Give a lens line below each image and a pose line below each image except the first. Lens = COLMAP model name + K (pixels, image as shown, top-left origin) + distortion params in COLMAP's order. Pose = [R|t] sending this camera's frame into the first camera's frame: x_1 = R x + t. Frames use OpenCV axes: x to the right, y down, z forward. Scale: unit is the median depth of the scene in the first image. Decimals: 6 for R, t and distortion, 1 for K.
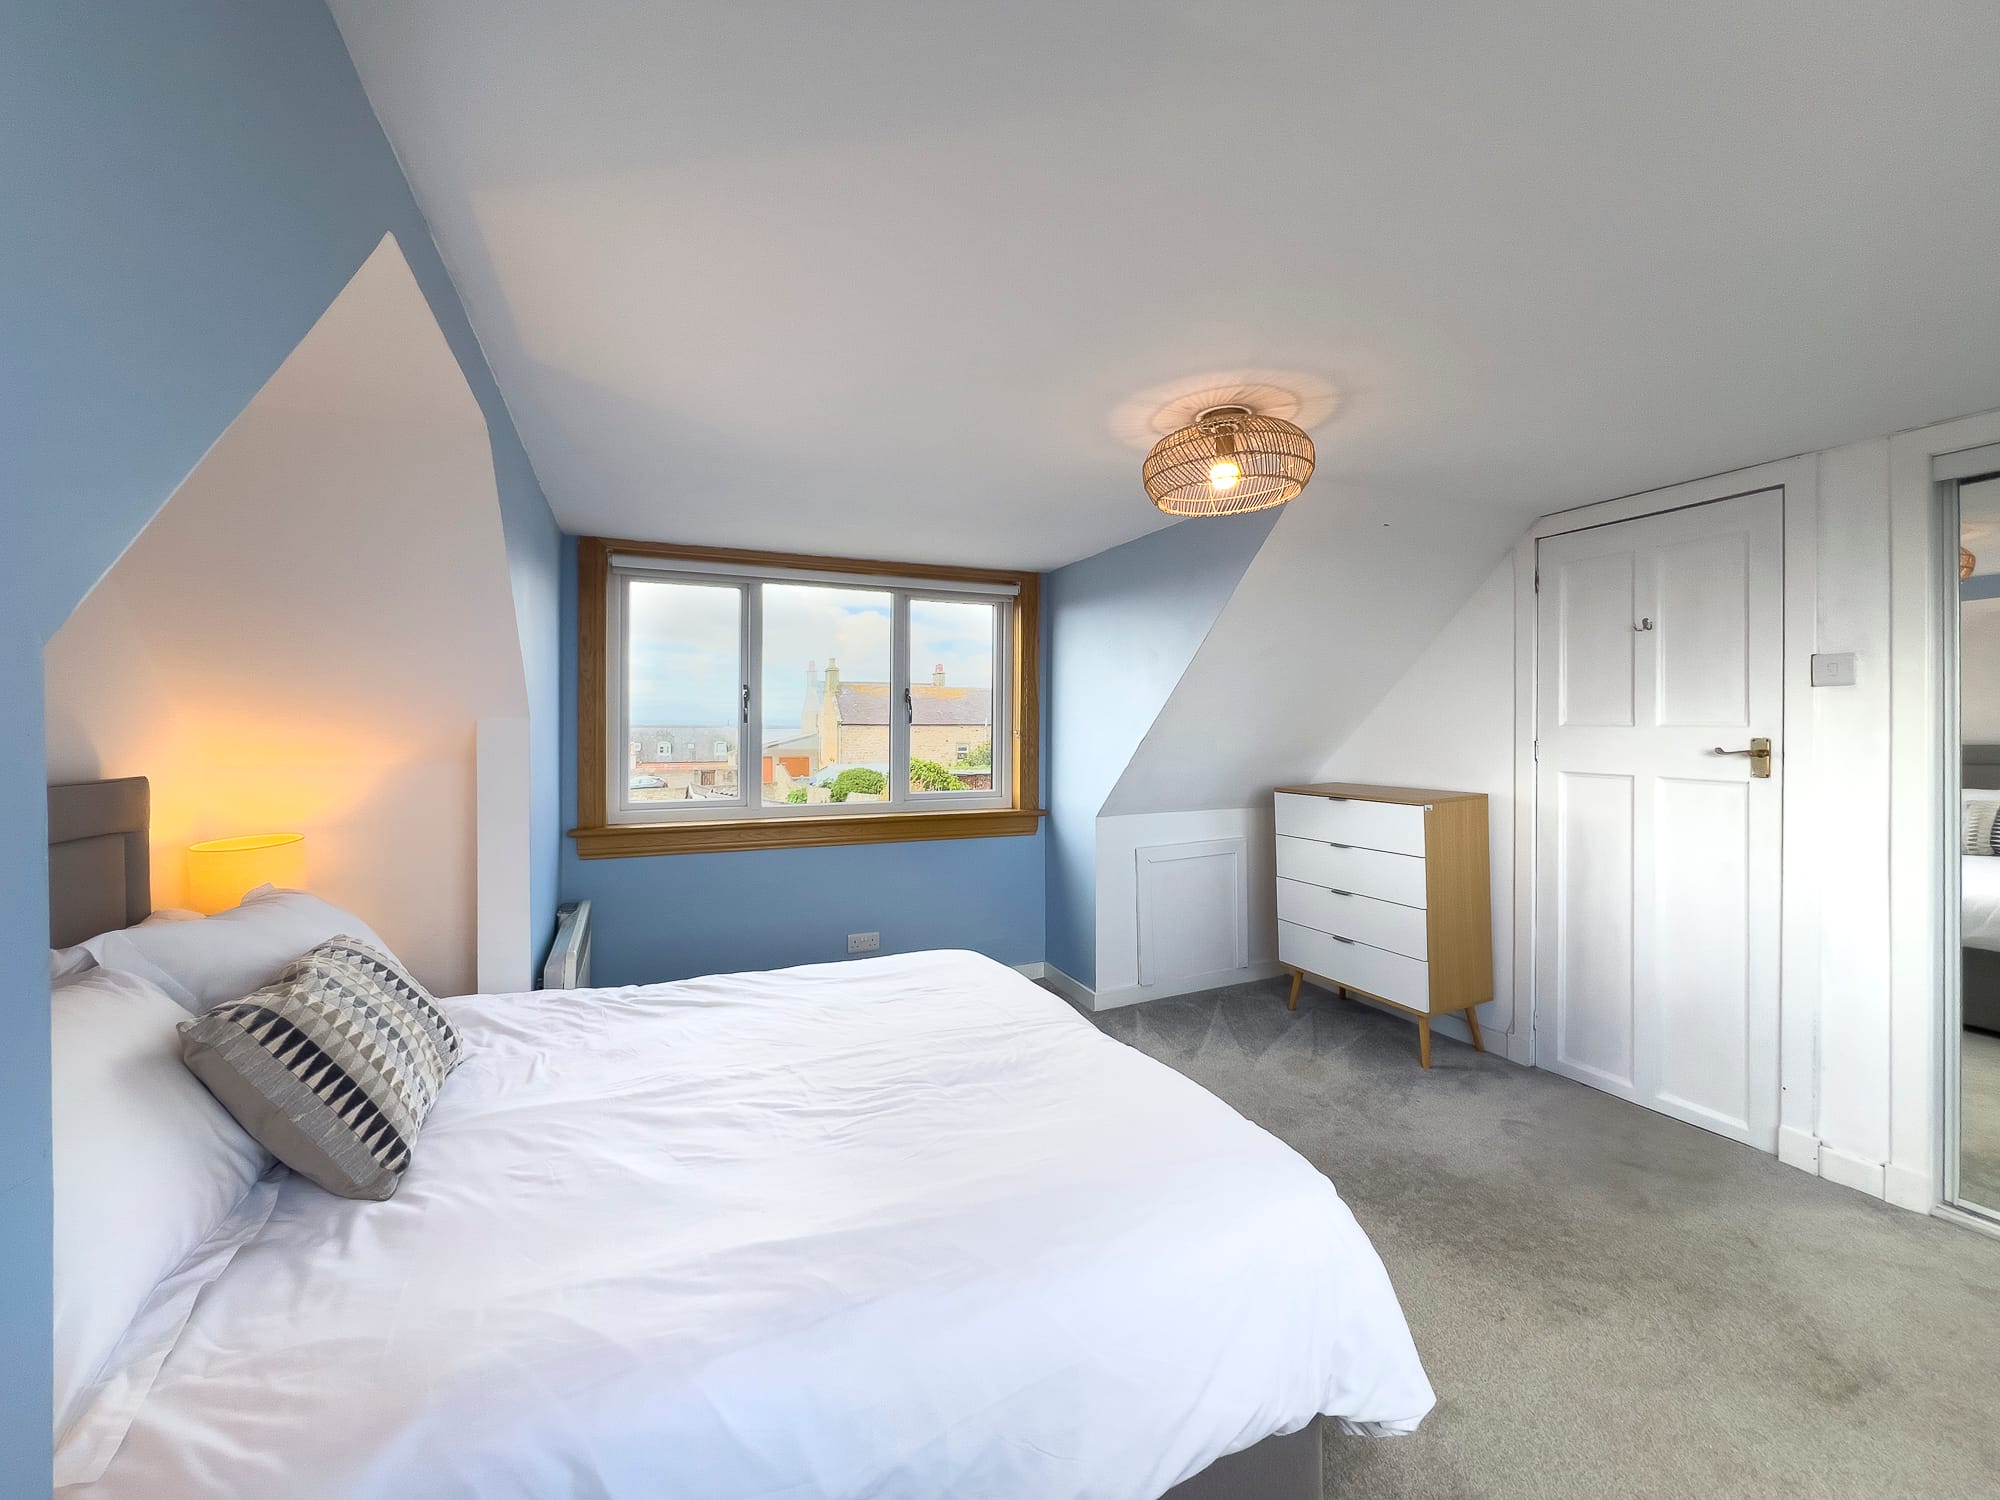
lens RADIAL K [[814.0, 0, 996.9], [0, 814.0, 731.1], [0, 0, 1]] dist [-0.000168, 0.000073]
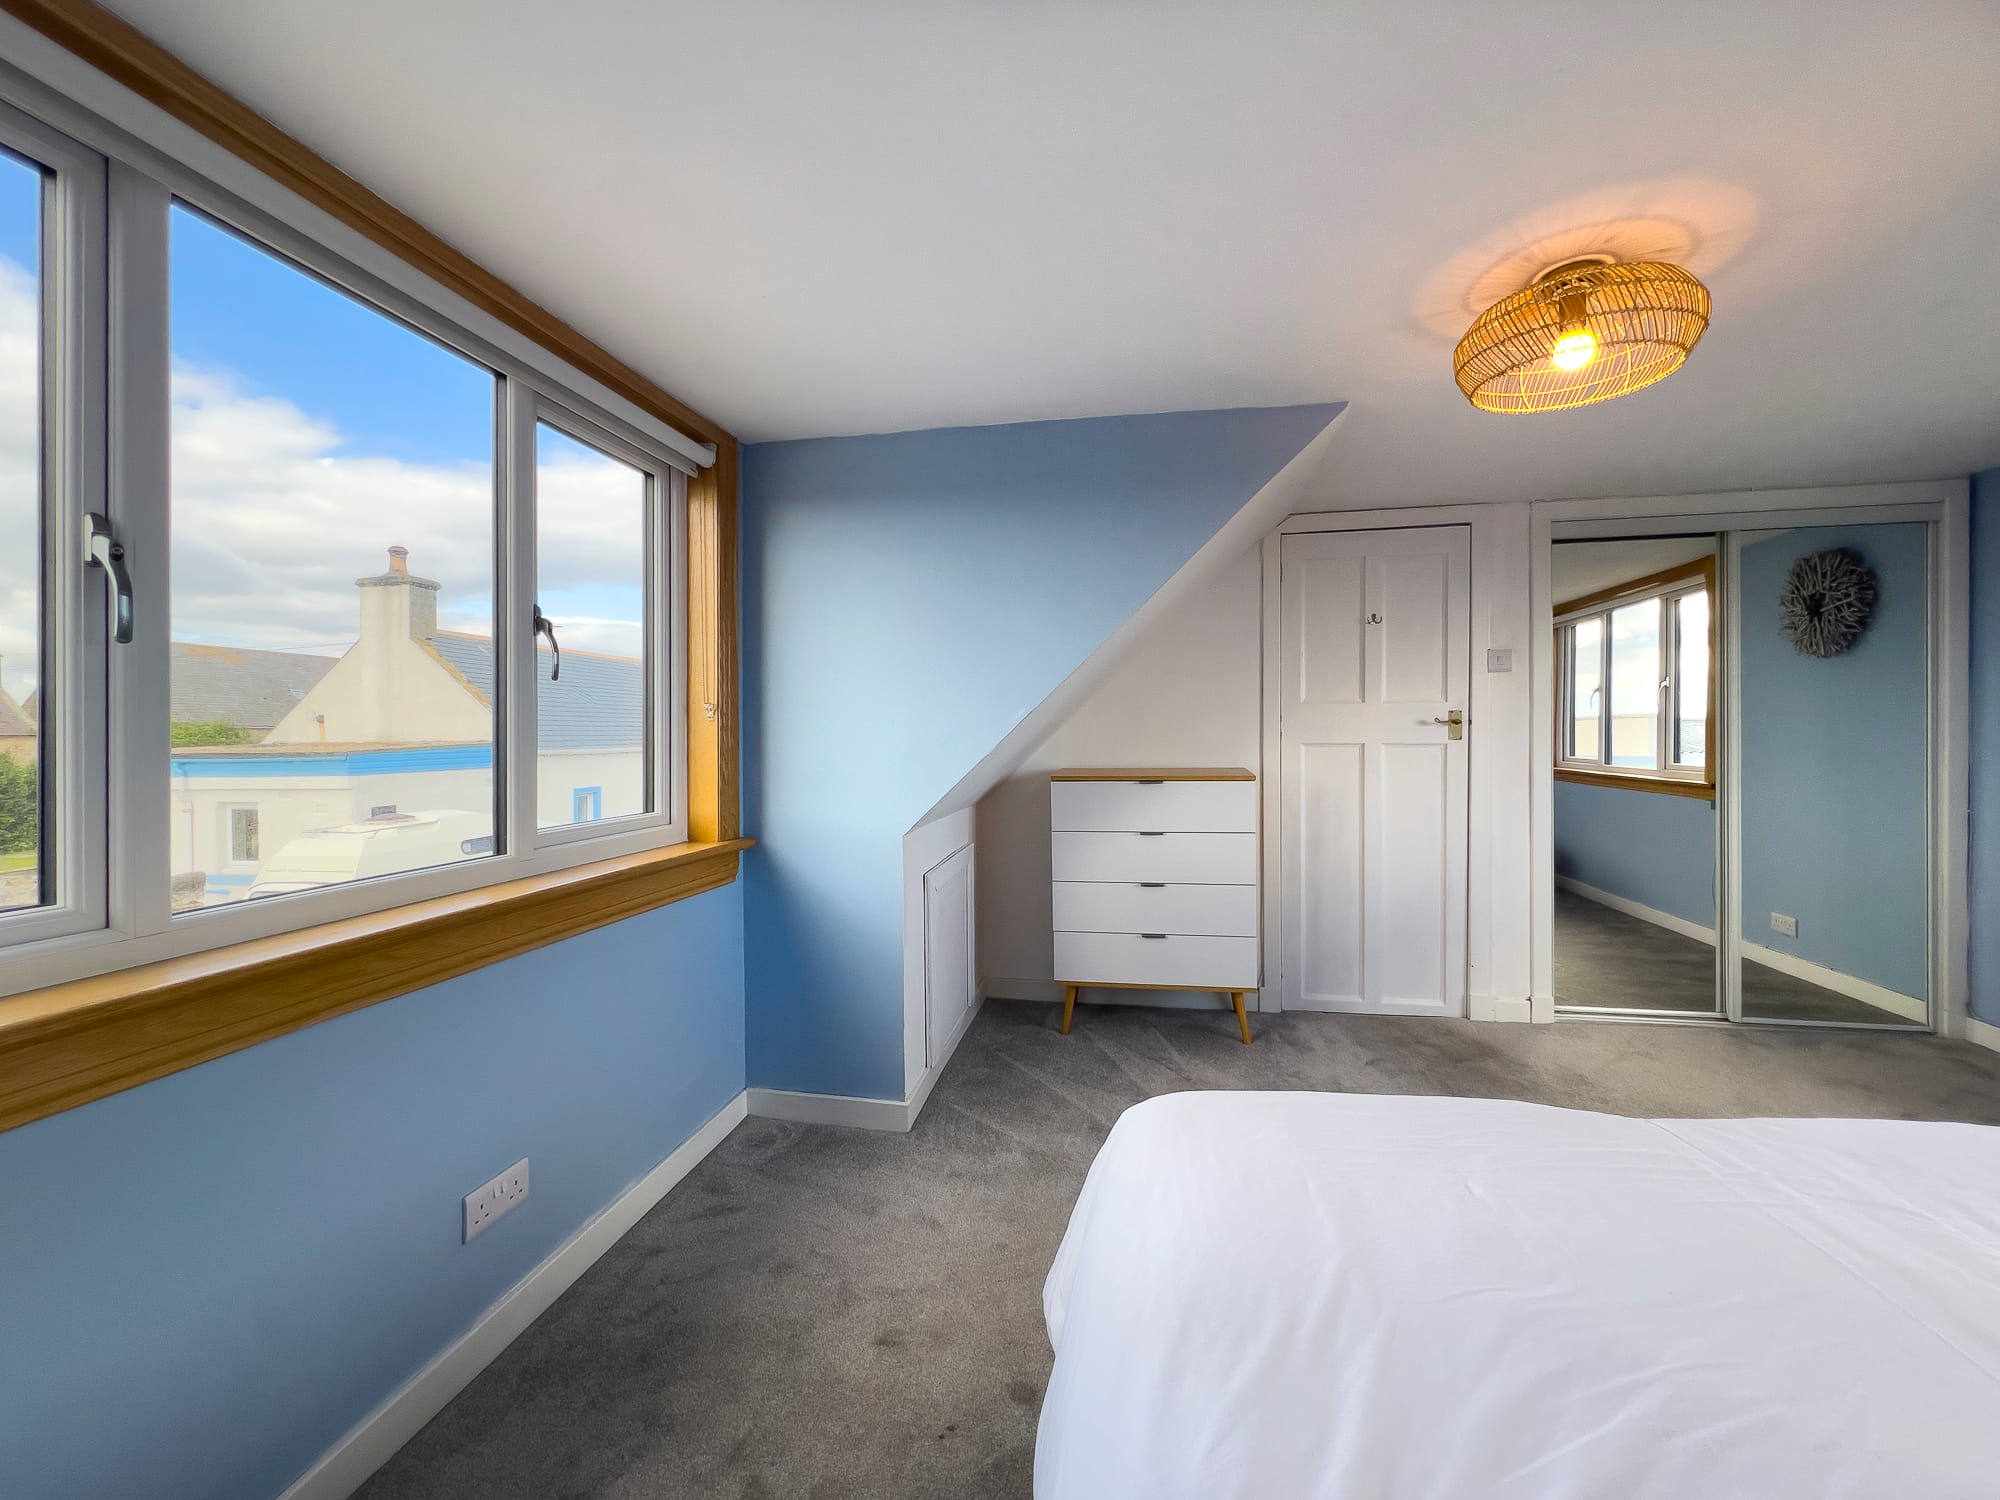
lens RADIAL K [[814.0, 0, 1005.4], [0, 814.0, 744.3], [0, 0, 1]] dist [-0.000168, 0.000073]
pose [[0.550344, -0.017288, 0.834759, -0.504227], [0.012877, 0.999842, 0.012218, 0.033565], [-0.834839, 0.004025, 0.550480, 0.760110]]
